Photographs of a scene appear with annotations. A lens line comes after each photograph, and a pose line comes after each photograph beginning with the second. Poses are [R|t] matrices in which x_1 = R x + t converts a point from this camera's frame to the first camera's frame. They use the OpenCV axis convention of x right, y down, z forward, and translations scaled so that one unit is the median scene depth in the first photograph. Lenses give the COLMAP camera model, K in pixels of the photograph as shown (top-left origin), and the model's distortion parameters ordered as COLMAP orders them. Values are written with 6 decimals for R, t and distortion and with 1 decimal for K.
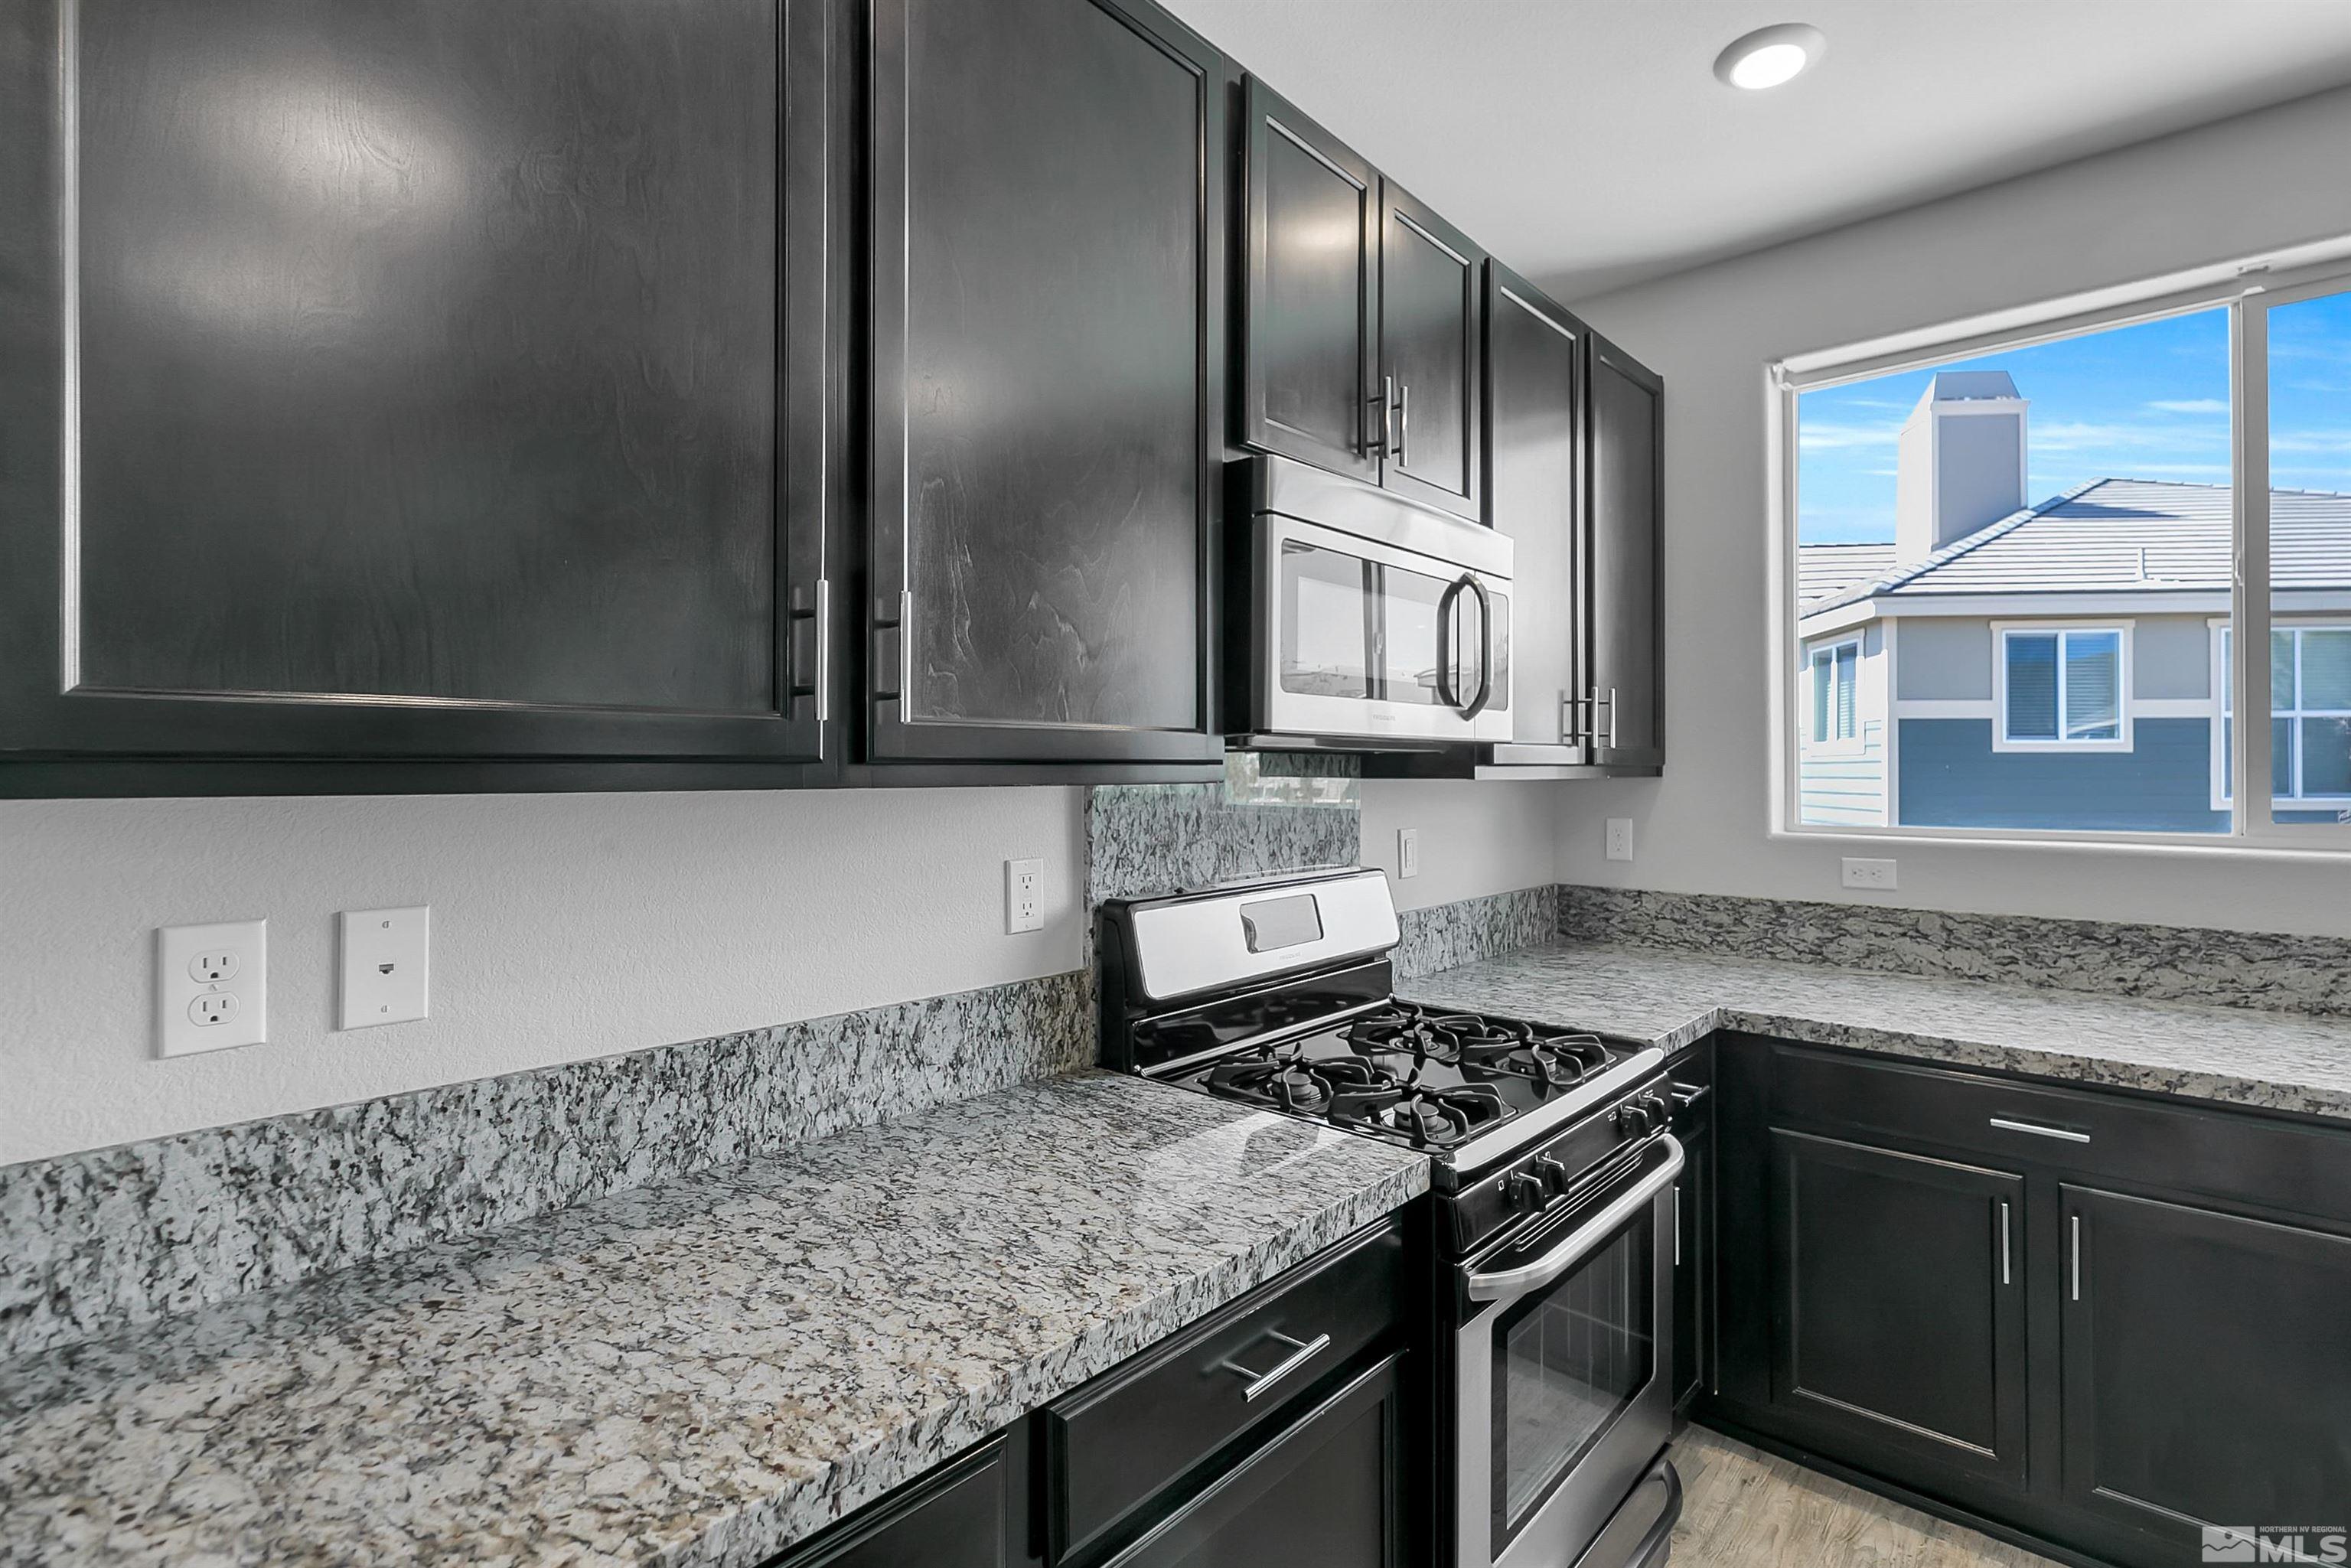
lens RADIAL K [[1107.0, 0, 1239.2], [0, 1107.0, 755.3], [0, 0, 1]] dist [0.011830, 0.001076]
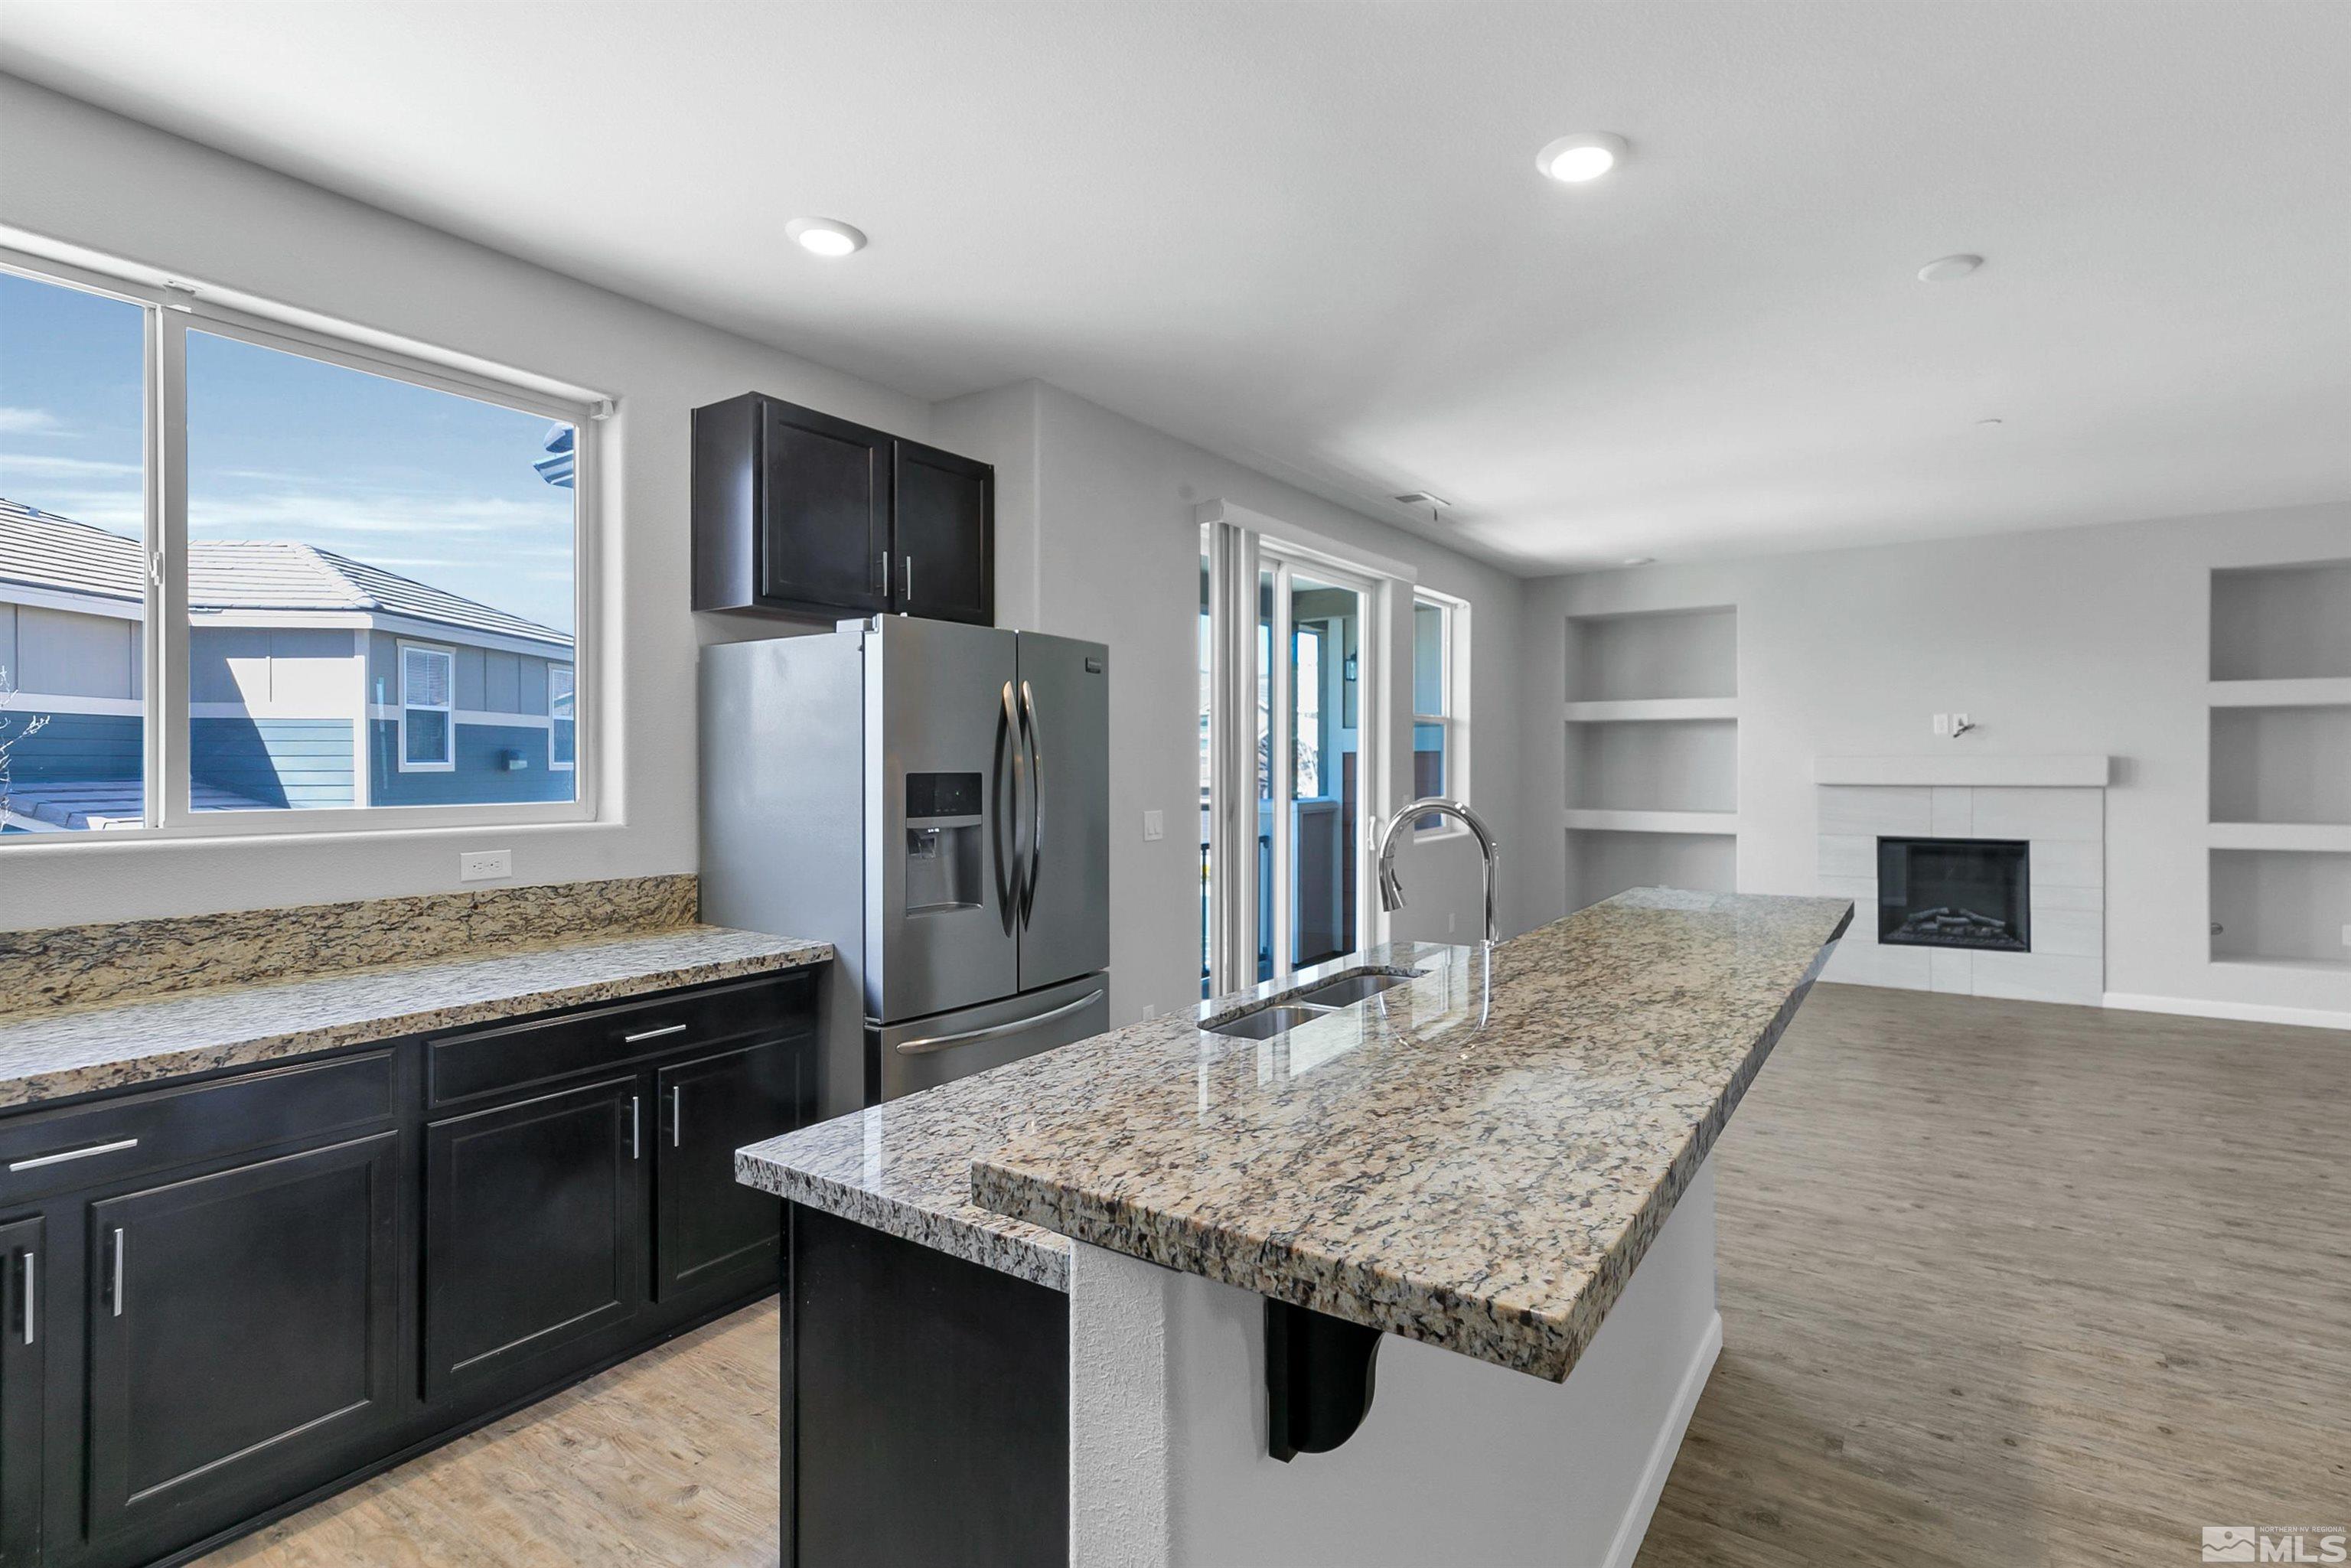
lens RADIAL K [[1109.3, 0, 1271.2], [0, 1109.3, 771.4], [0, 0, 1]] dist [-0.000173, 0.001998]
pose [[-0.136214, -0.004325, 0.990670, -0.270653], [-0.012868, 0.999914, 0.002596, 0.004305], [-0.990596, -0.012395, -0.136258, 0.126059]]
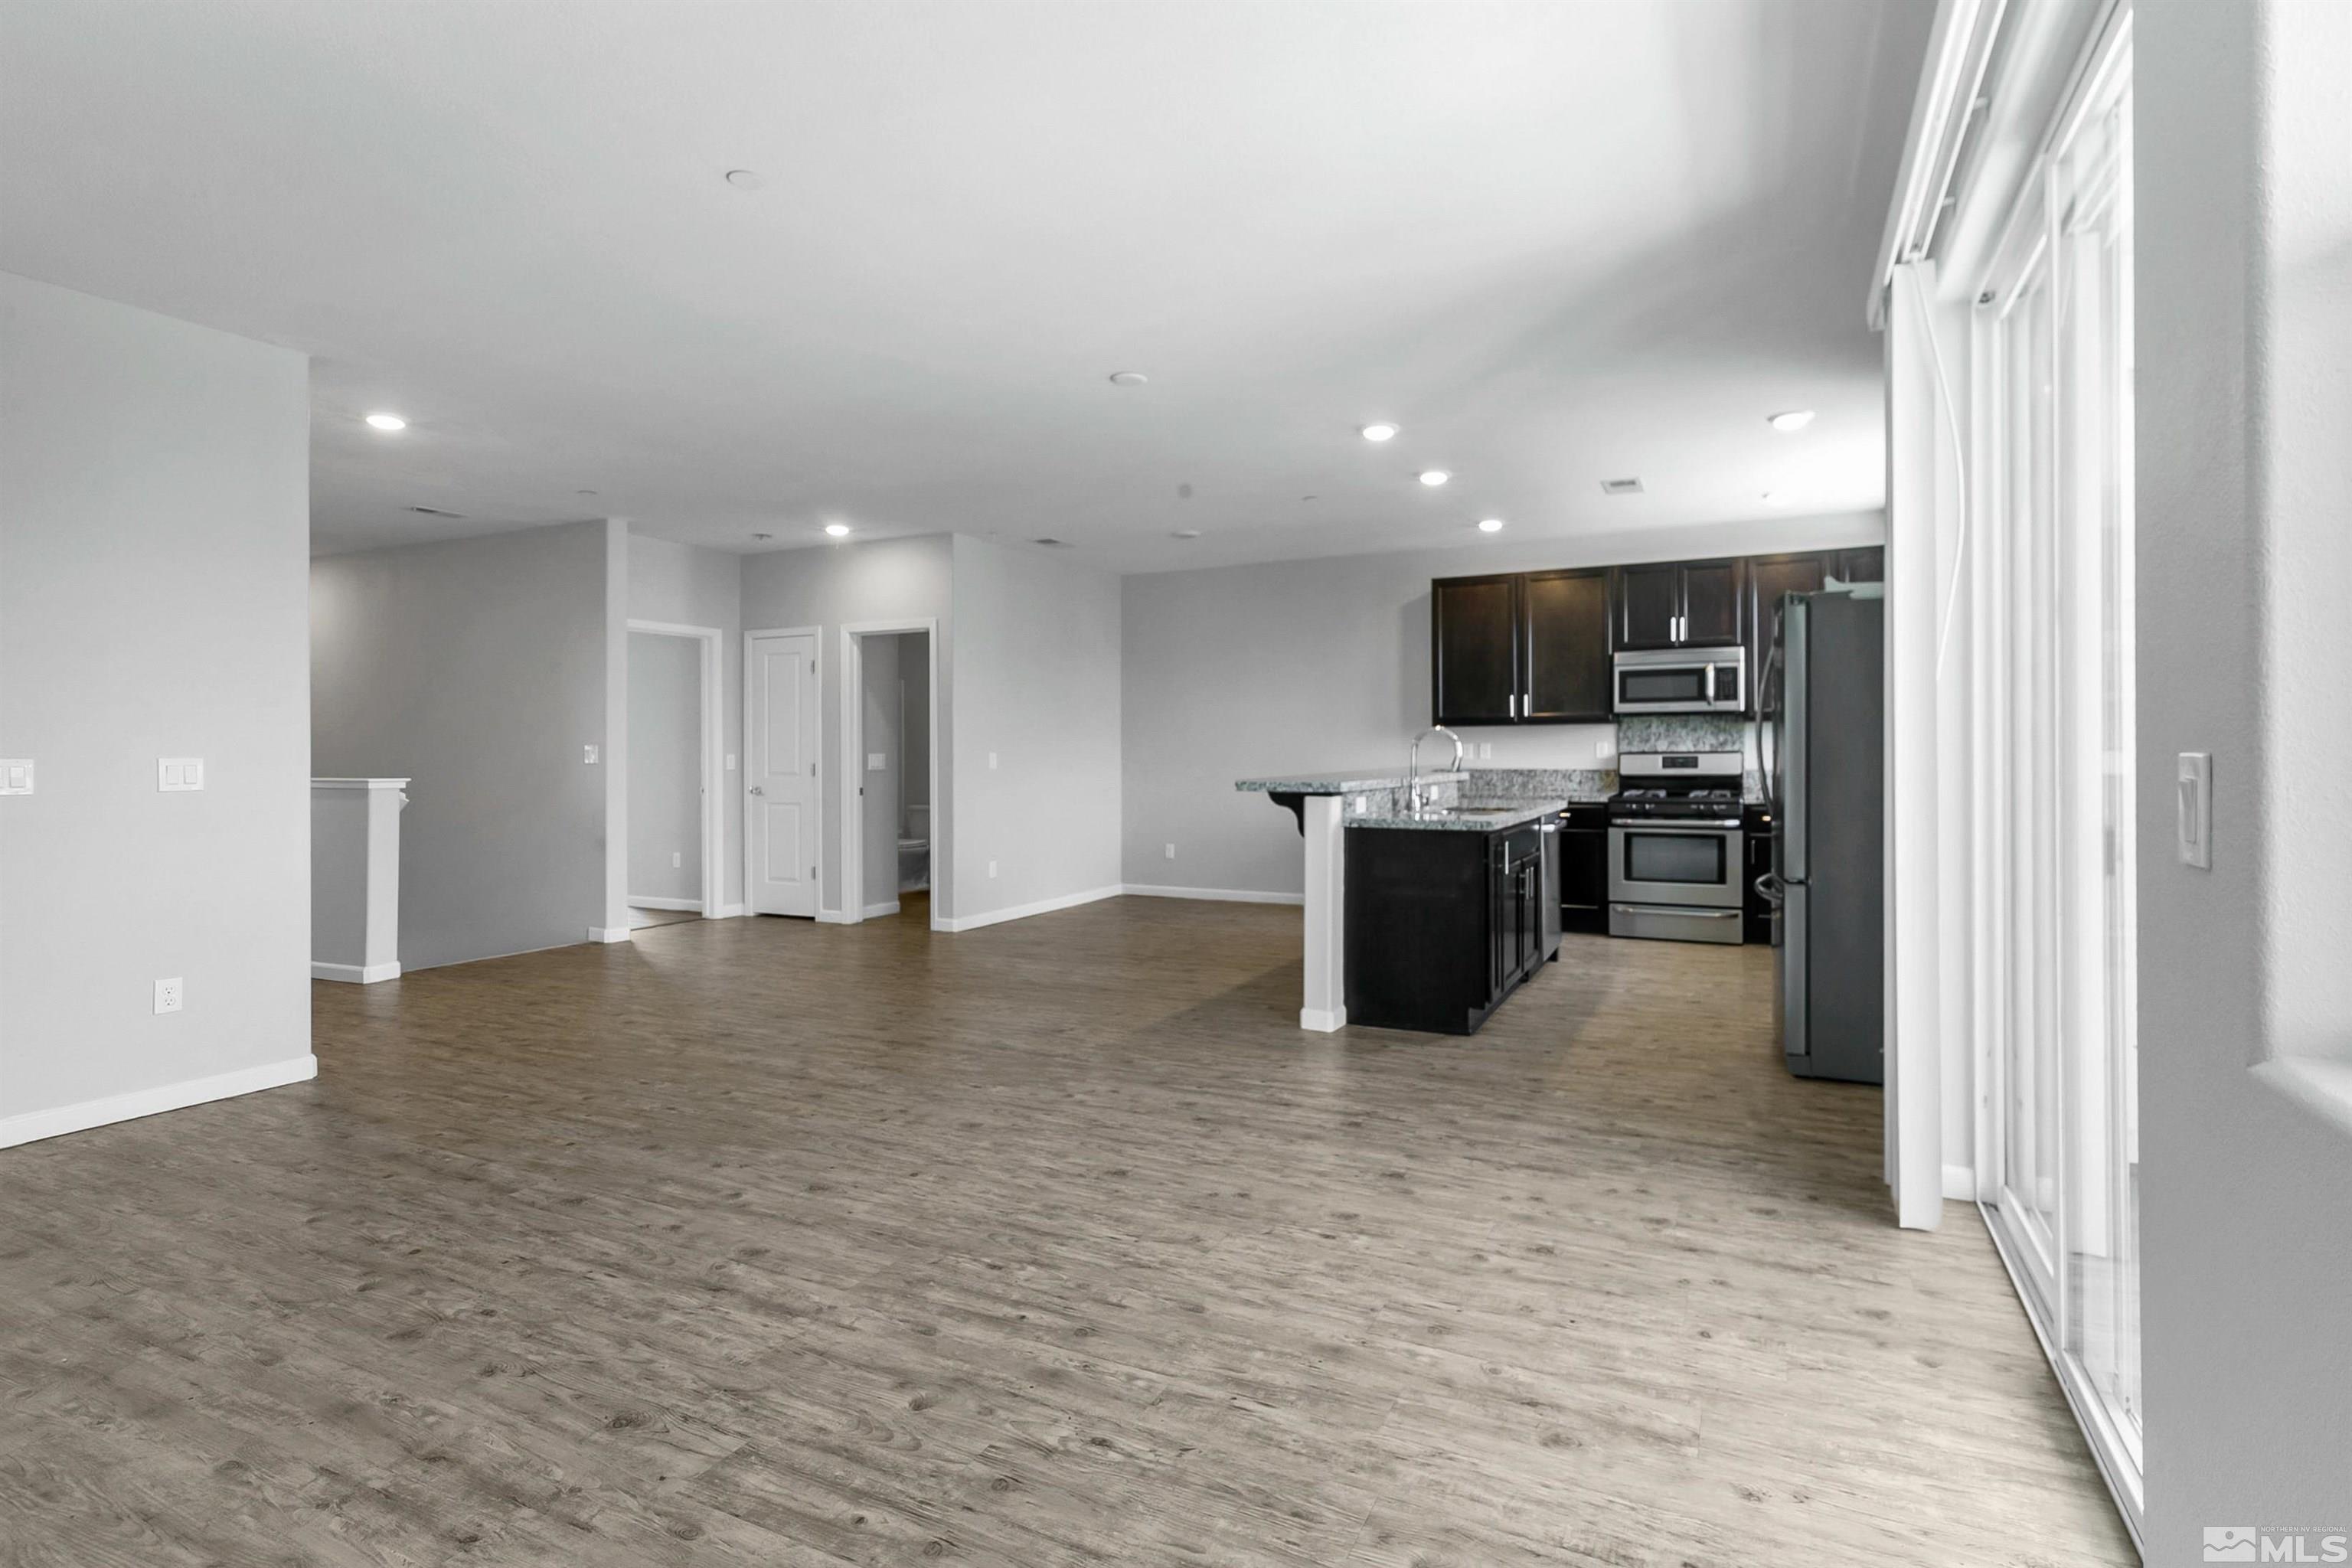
lens RADIAL K [[1134.4, 0, 1248.0], [0, 1134.4, 754.7], [0, 0, 1]] dist [0.029912, -0.001937]
pose [[0.258253, 0.000747, -0.966077, 2.871313], [0.019286, 0.999796, 0.005929, 0.067642], [0.965885, -0.020163, 0.258186, -1.145043]]
